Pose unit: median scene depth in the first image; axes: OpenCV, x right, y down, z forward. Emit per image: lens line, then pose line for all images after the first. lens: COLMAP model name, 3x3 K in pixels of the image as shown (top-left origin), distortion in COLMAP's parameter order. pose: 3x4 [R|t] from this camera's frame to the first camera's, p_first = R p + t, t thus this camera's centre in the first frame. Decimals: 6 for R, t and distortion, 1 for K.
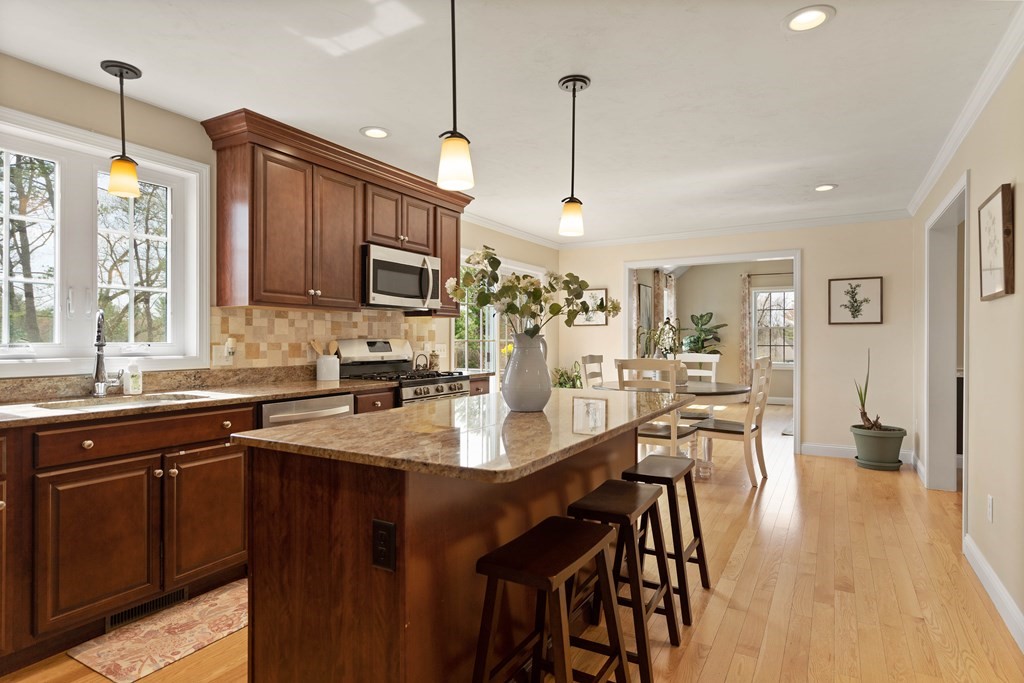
lens RADIAL K [[558.7, 0, 511.6], [0, 558.7, 341.6], [0, 0, 1]] dist [0.002173, 0.000112]
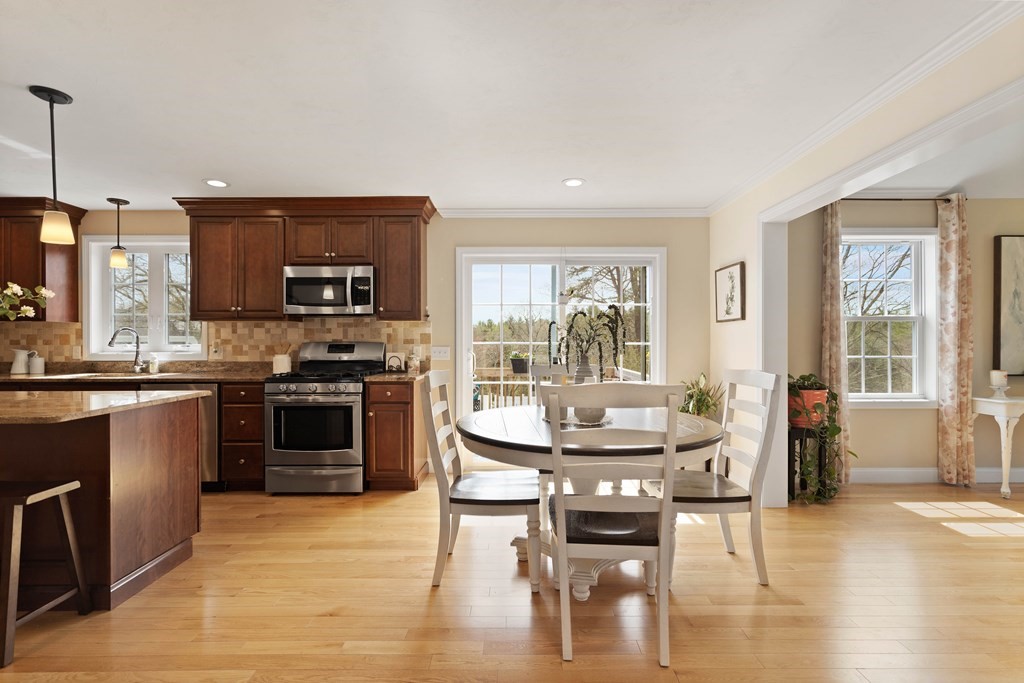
lens RADIAL K [[474.0, 0, 511.3], [0, 474.0, 348.1], [0, 0, 1]] dist [-0.003975, -0.000248]
pose [[0.501888, 0.006780, -0.864906, 0.962193], [-0.001986, 0.999976, 0.006687, 0.000702], [0.864930, -0.001638, 0.501890, 0.949810]]
